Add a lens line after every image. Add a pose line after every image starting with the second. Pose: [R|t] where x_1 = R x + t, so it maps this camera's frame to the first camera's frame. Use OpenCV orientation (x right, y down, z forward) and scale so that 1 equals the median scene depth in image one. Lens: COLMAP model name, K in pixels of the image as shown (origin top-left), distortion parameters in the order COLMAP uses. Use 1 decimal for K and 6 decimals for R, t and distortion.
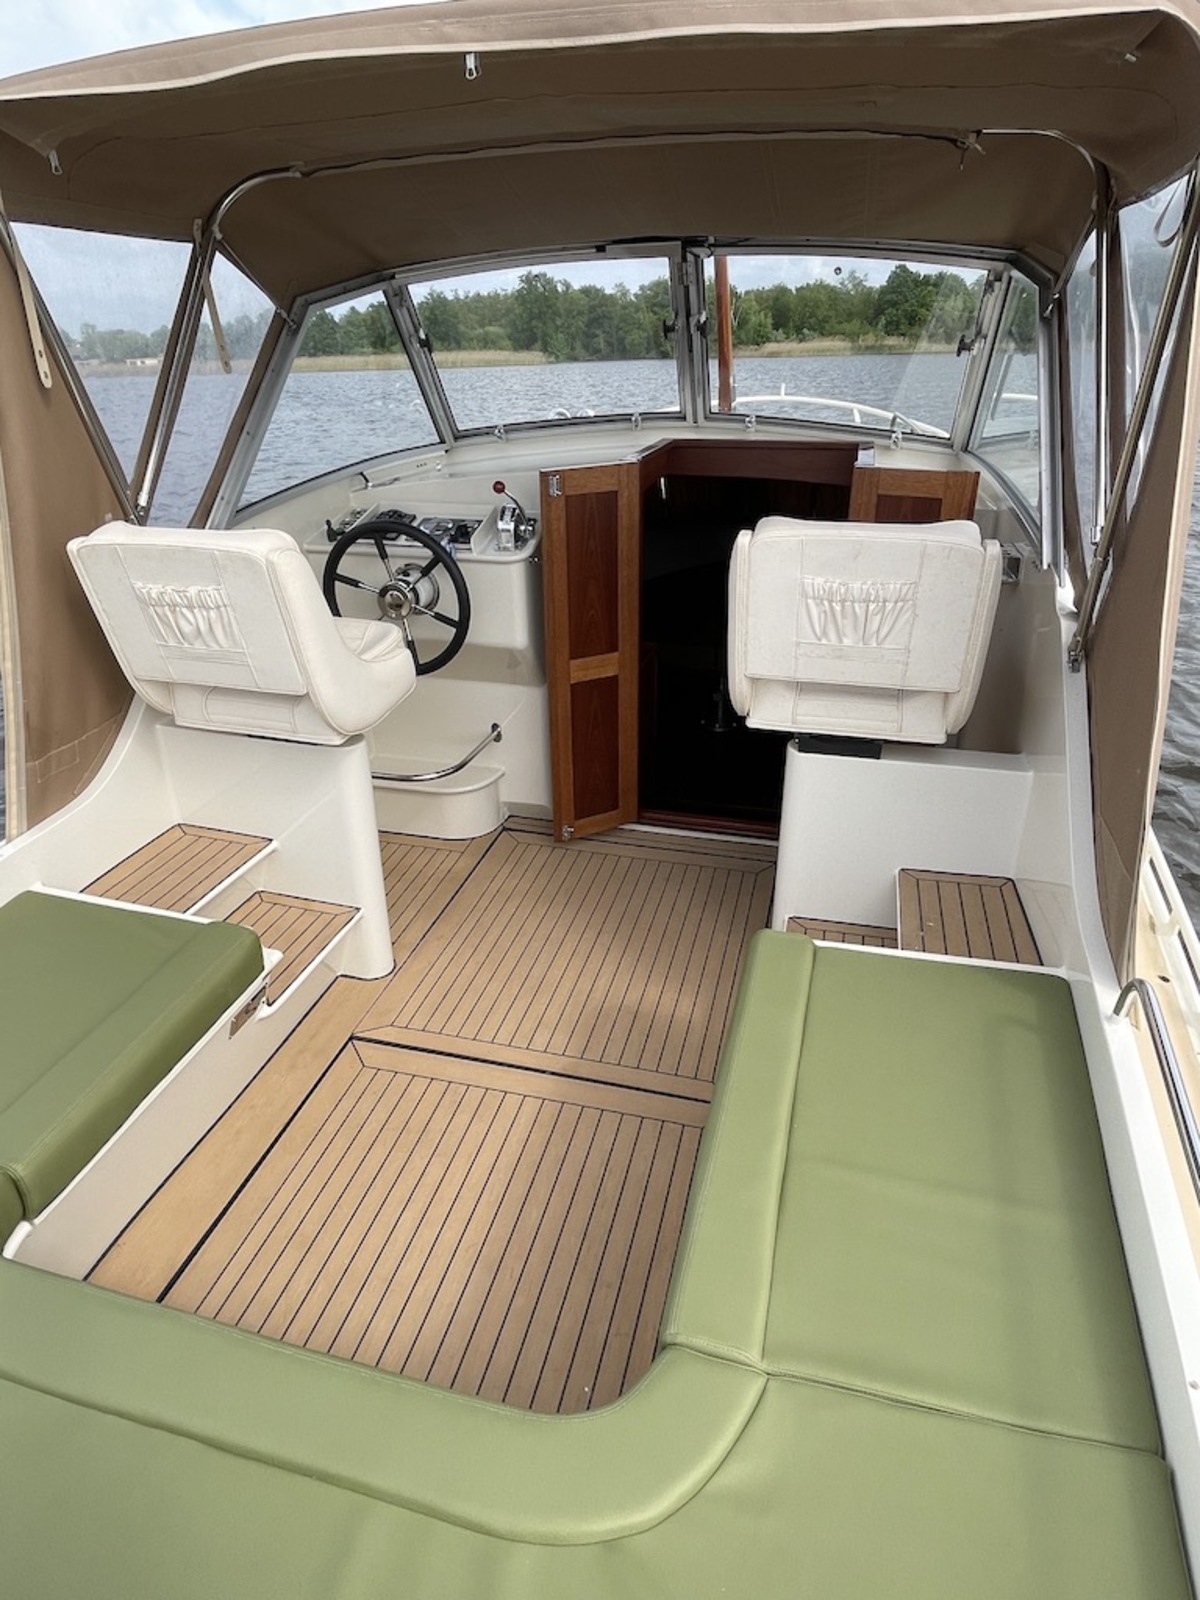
lens RADIAL K [[952.1, 0, 596.0], [0, 952.1, 786.6], [0, 0, 1]] dist [0.004103, -0.000652]
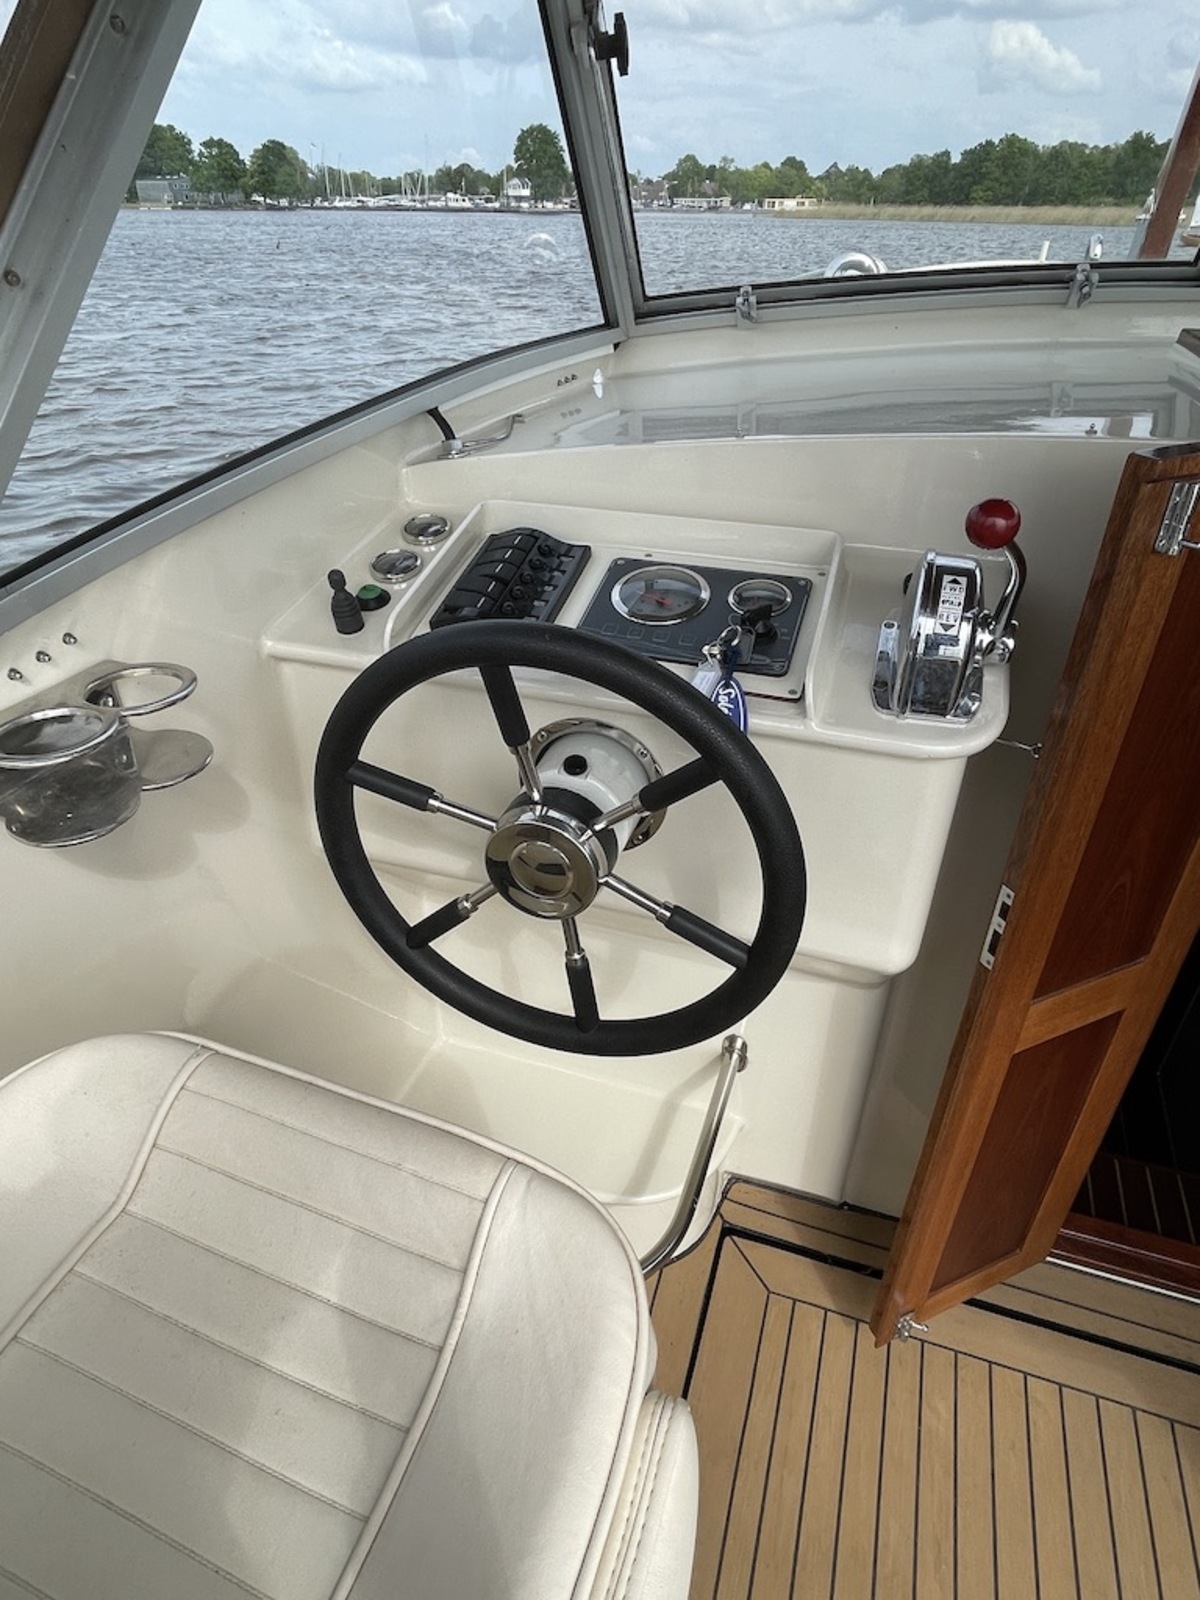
lens RADIAL K [[942.0, 0, 591.9], [0, 942.0, 806.6], [0, 0, 1]] dist [0.005656, -0.014792]
pose [[0.997982, 0.045431, -0.044359, -0.181859], [-0.039527, 0.991252, 0.125926, -0.252121], [0.049691, -0.123918, 0.991047, 0.697765]]
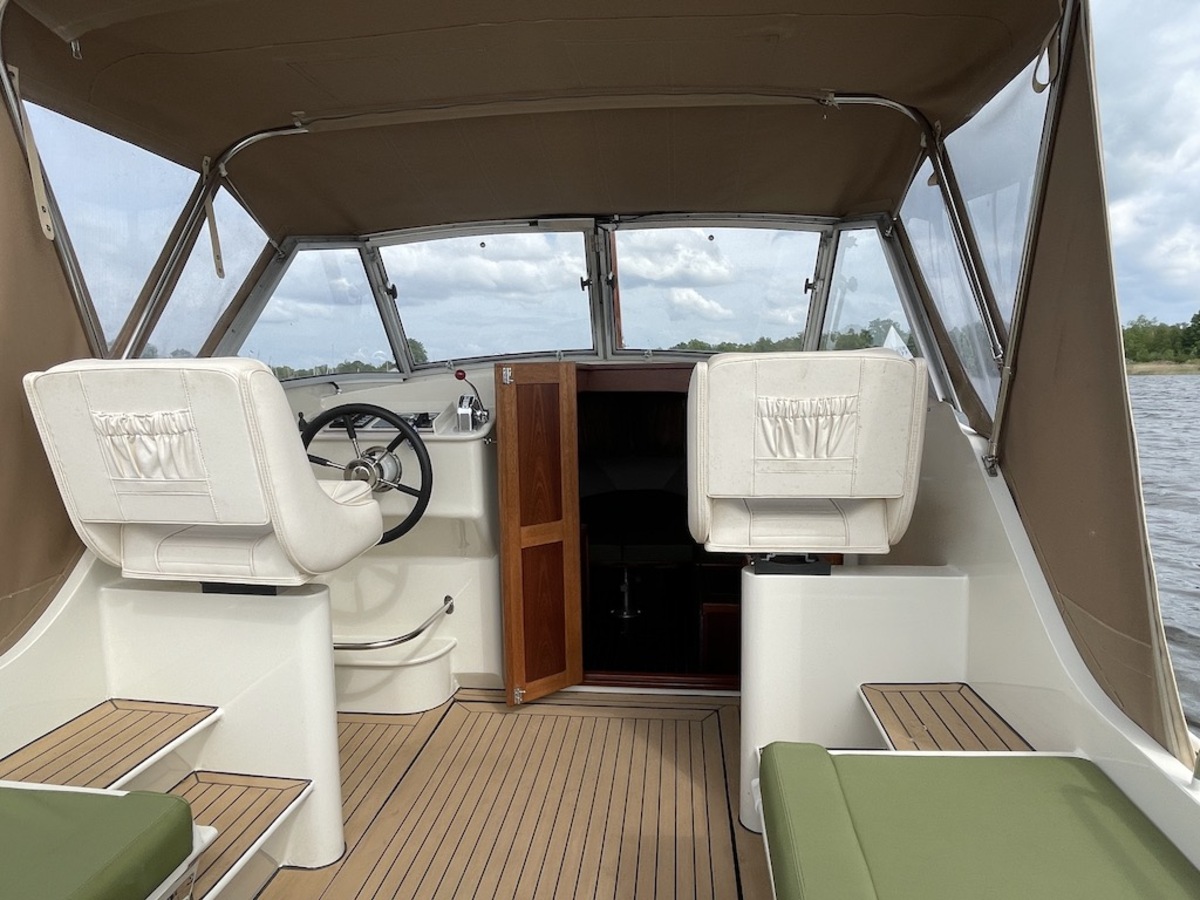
lens RADIAL K [[706.5, 0, 607.9], [0, 706.5, 452.6], [0, 0, 1]] dist [0.005656, -0.014792]
pose [[0.986694, -0.020856, 0.161243, -0.061497], [0.073728, 0.941305, -0.329407, 0.068361], [-0.144909, 0.336912, 0.930318, 0.194434]]
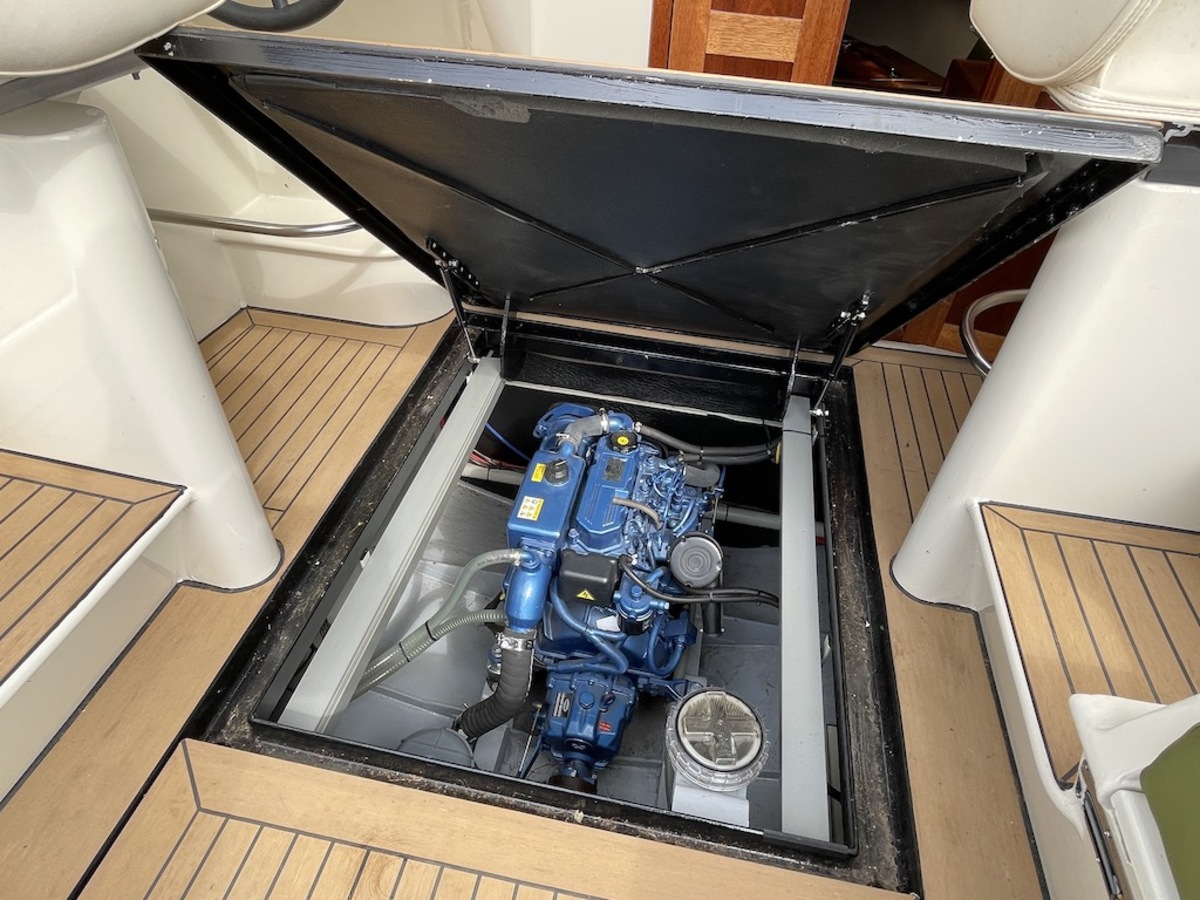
lens RADIAL K [[706.5, 0, 607.9], [0, 706.5, 452.6], [0, 0, 1]] dist [0.005656, -0.014792]
pose [[0.995343, -0.005384, 0.096244, -0.048818], [-0.021721, 0.960232, 0.278356, -0.002473], [-0.093915, -0.279150, 0.955644, 0.551880]]
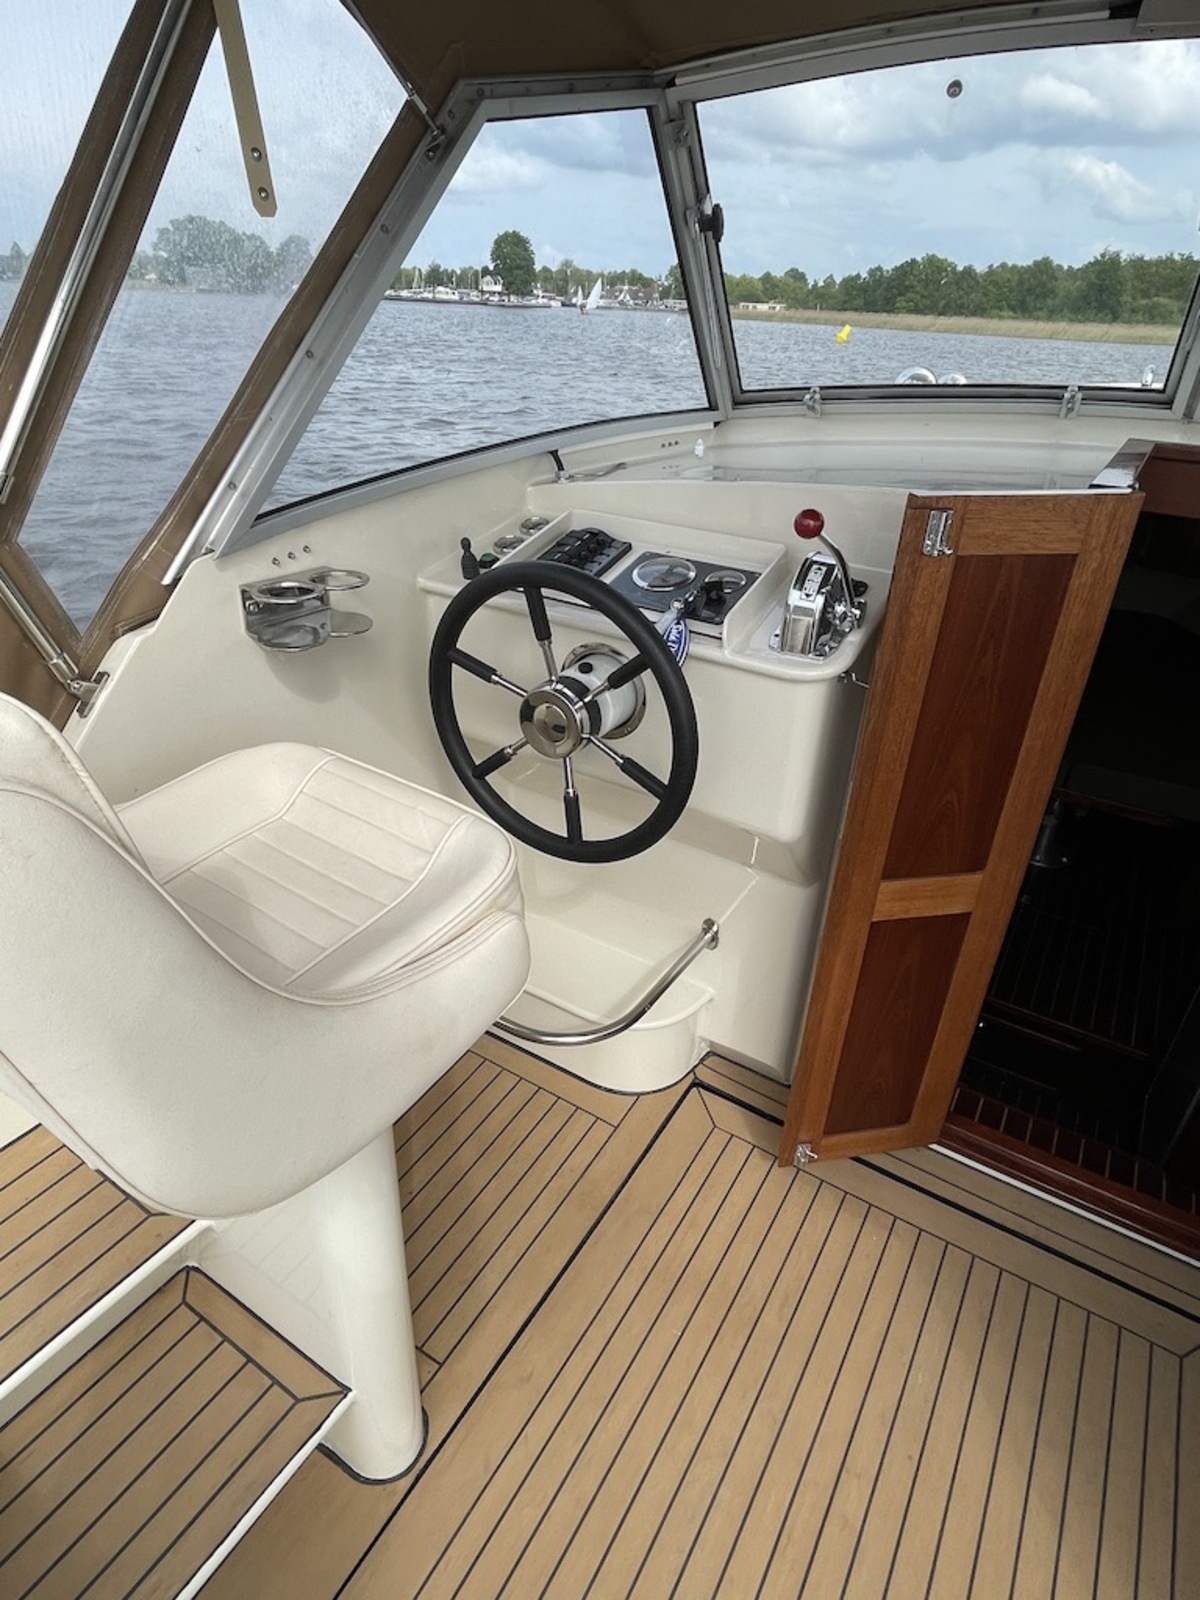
lens RADIAL K [[898.7, 0, 600.0], [0, 898.7, 800.0], [0, 0, 1]] dist [0.021552, -0.044346]
pose [[0.957558, 0.183593, -0.222208, -0.074510], [-0.169915, 0.982259, 0.079353, -0.195752], [0.232834, -0.038229, 0.971765, 0.544014]]
